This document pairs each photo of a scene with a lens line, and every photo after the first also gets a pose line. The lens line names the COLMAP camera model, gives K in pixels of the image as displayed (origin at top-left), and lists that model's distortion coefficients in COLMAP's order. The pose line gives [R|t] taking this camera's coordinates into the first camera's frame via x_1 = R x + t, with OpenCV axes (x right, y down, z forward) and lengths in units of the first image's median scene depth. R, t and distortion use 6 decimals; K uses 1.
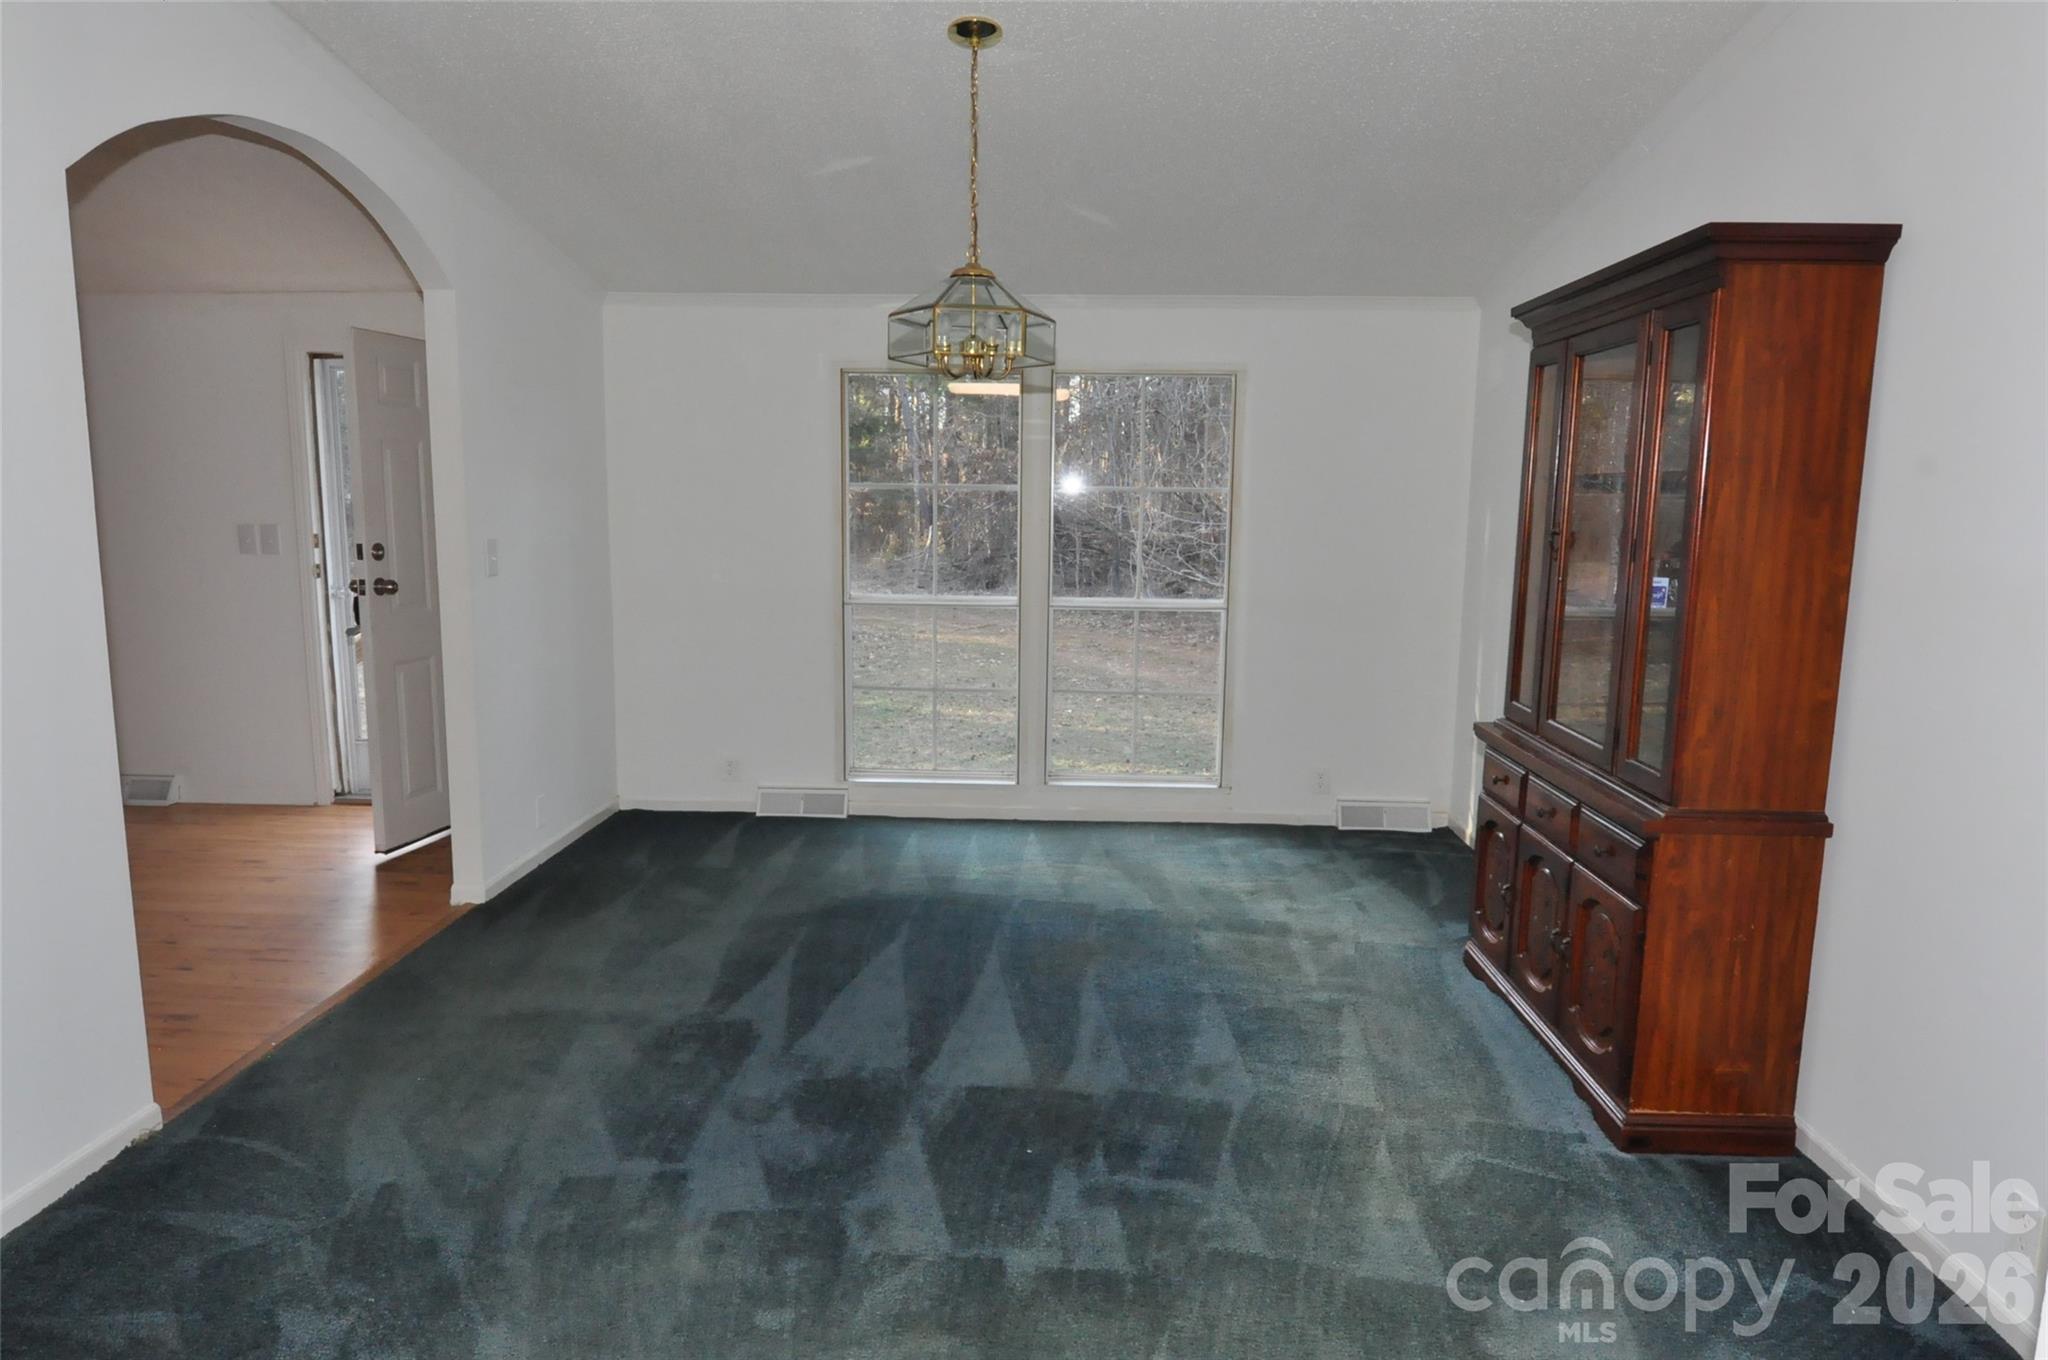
lens RADIAL K [[1251.8, 0, 1025.5], [0, 1251.8, 684.2], [0, 0, 1]] dist [-0.016021, 0.001022]
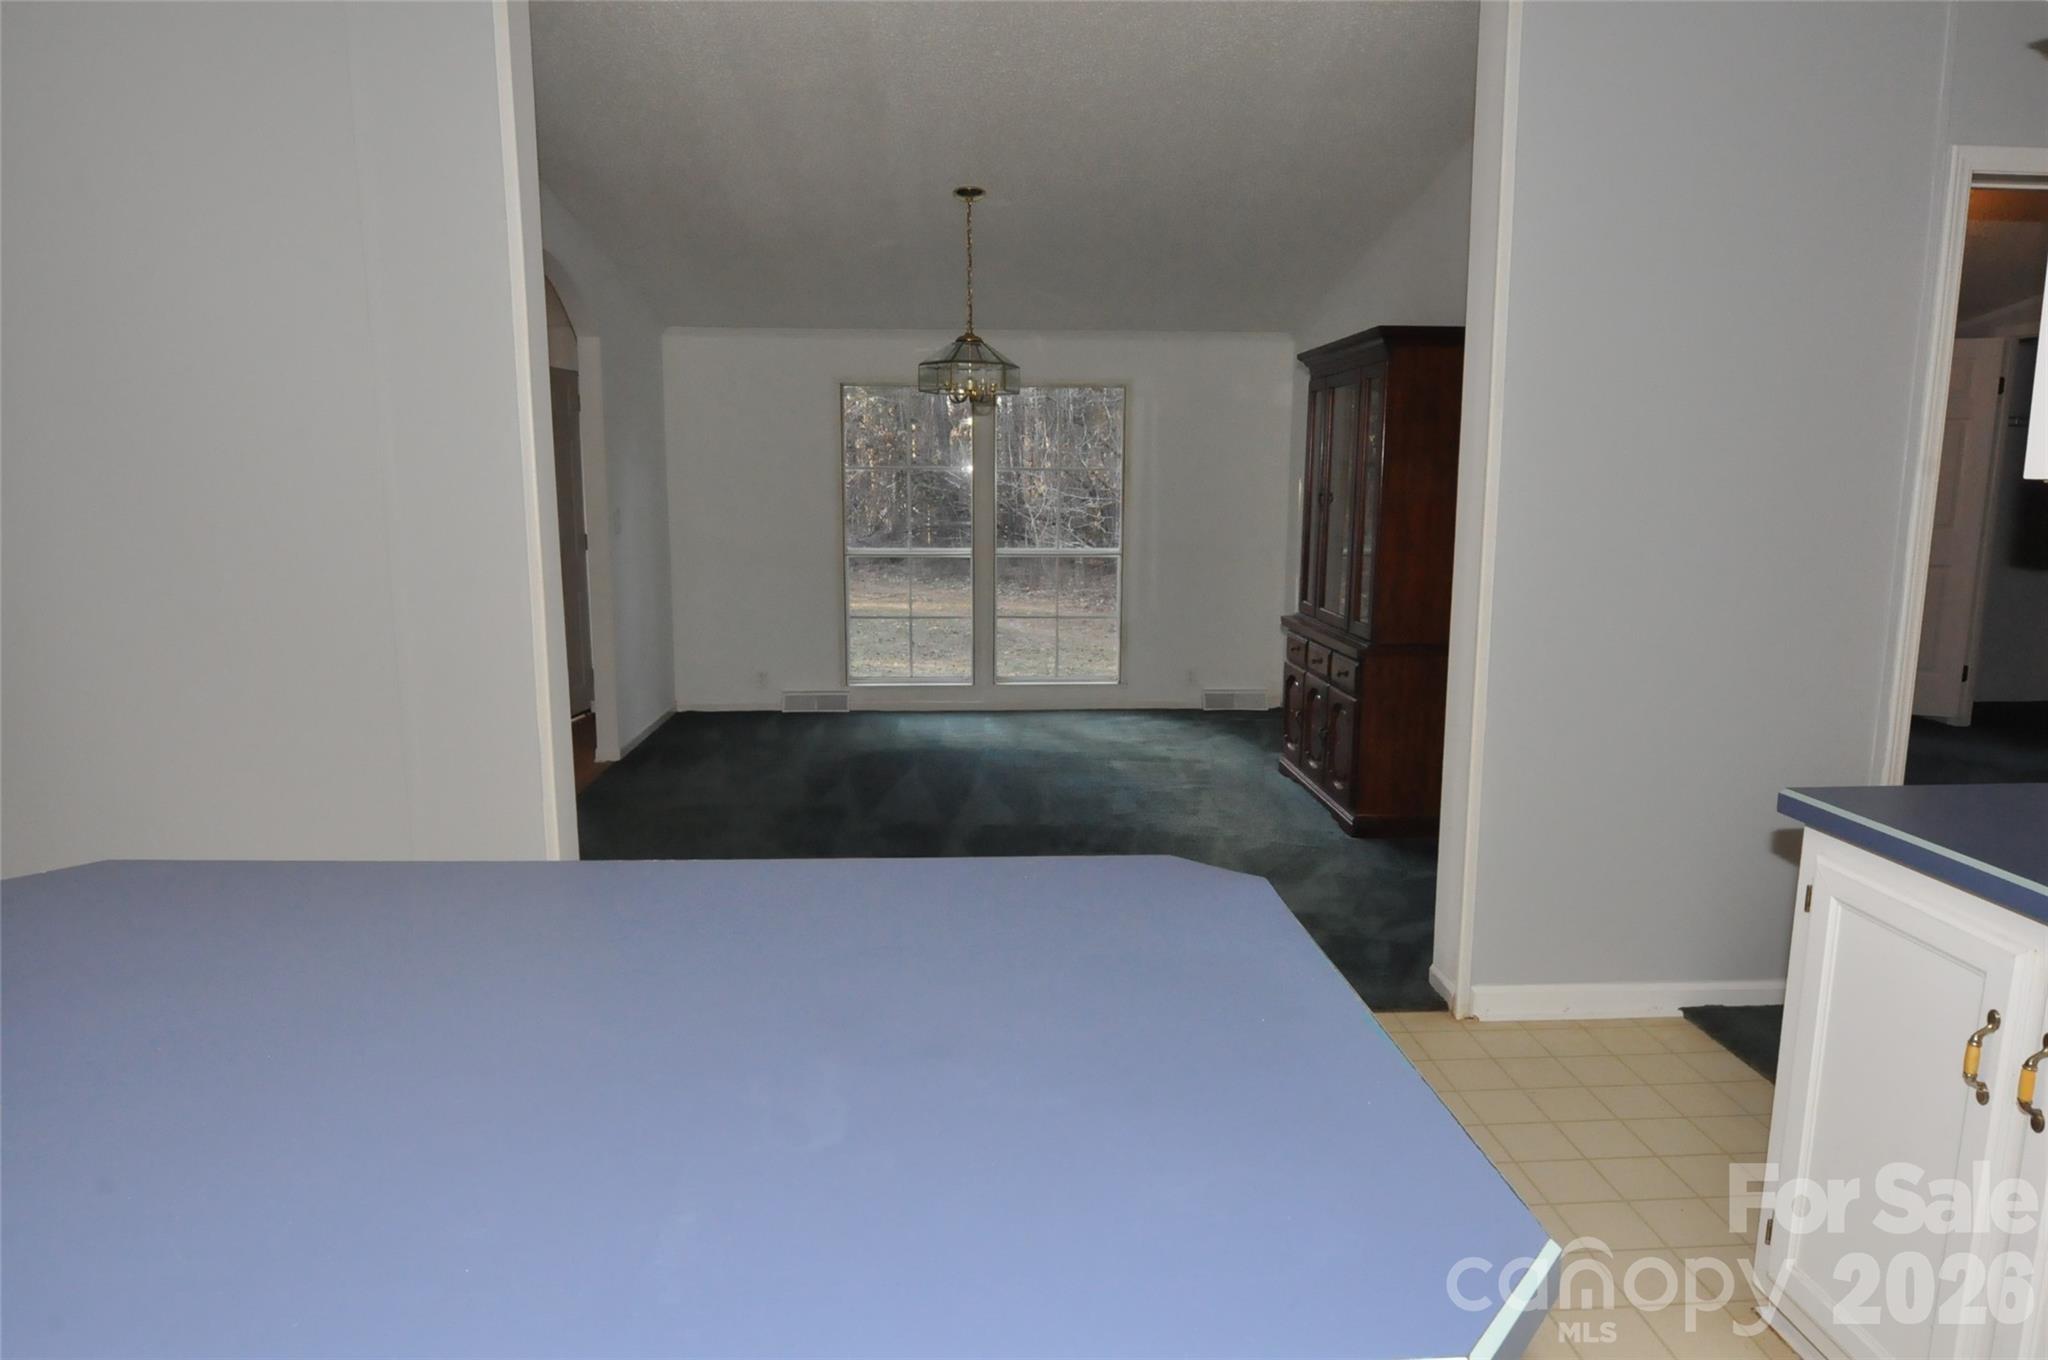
lens RADIAL K [[1251.8, 0, 1023.2], [0, 1251.8, 676.3], [0, 0, 1]] dist [-0.016021, 0.001022]
pose [[0.995884, -0.022098, 0.087906, -0.098948], [0.021171, 0.999710, 0.011465, 0.075891], [-0.088133, -0.009557, 0.996063, -0.508460]]
